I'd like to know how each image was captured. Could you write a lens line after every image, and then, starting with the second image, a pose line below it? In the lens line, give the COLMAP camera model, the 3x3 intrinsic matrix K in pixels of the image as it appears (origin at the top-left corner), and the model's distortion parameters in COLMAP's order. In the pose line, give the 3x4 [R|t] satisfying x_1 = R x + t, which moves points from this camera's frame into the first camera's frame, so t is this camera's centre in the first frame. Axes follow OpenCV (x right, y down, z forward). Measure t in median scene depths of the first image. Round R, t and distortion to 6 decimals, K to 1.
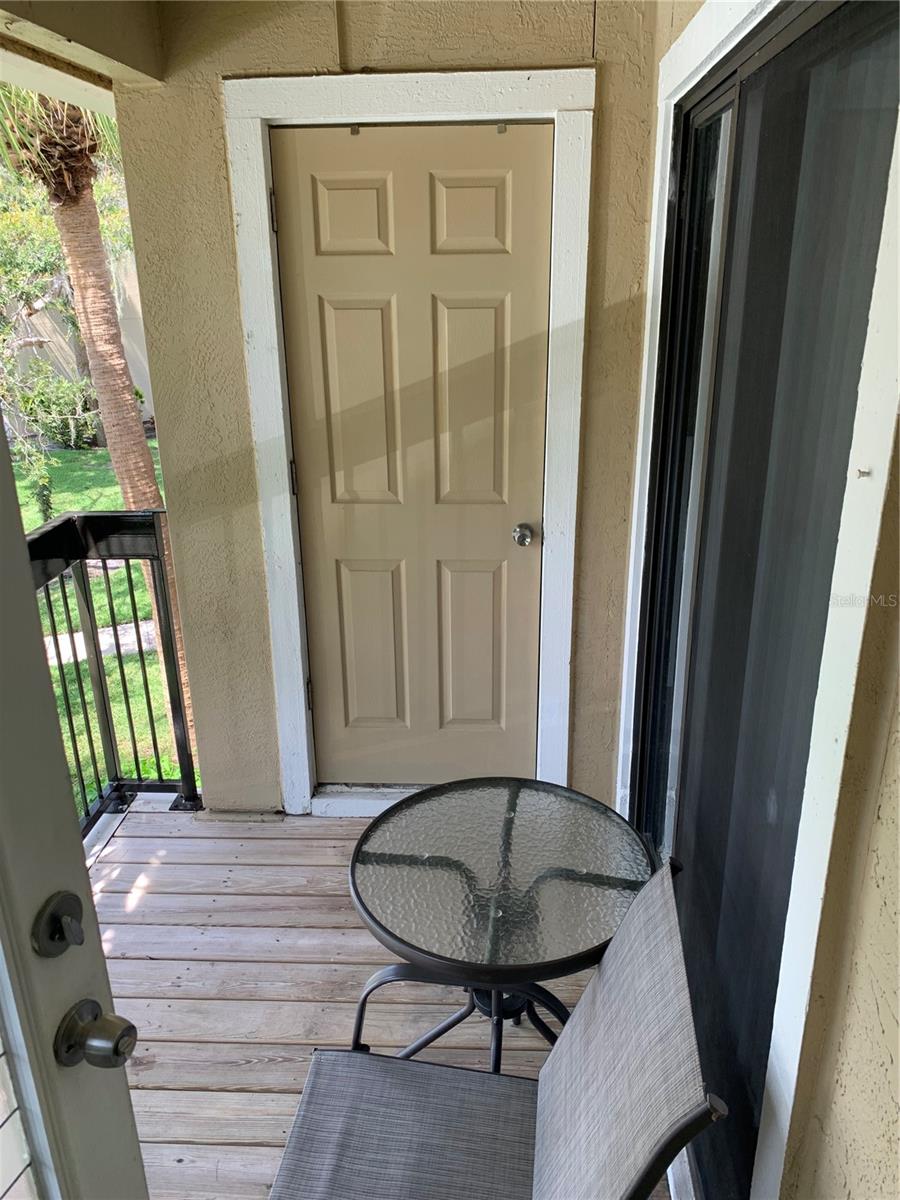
lens RADIAL K [[918.0, 0, 450.0], [0, 918.0, 600.0], [0, 0, 1]] dist [0.046621, -0.110713]
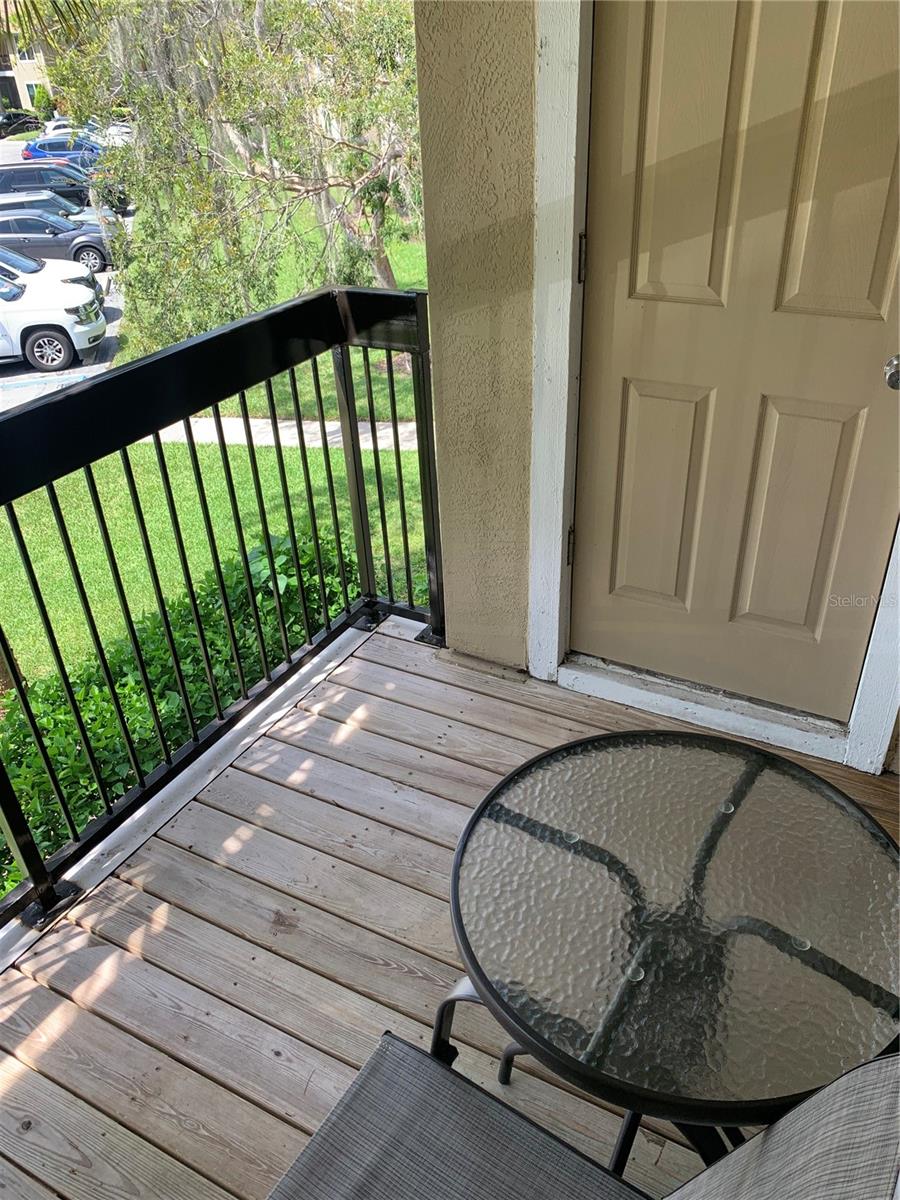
lens RADIAL K [[907.2, 0, 450.0], [0, 907.2, 600.0], [0, 0, 1]] dist [0.098767, -0.230844]
pose [[0.901118, 0.205355, -0.381858, 0.069879], [-0.123875, 0.965950, 0.227145, -0.020935], [0.415502, -0.157382, 0.895874, 0.243917]]
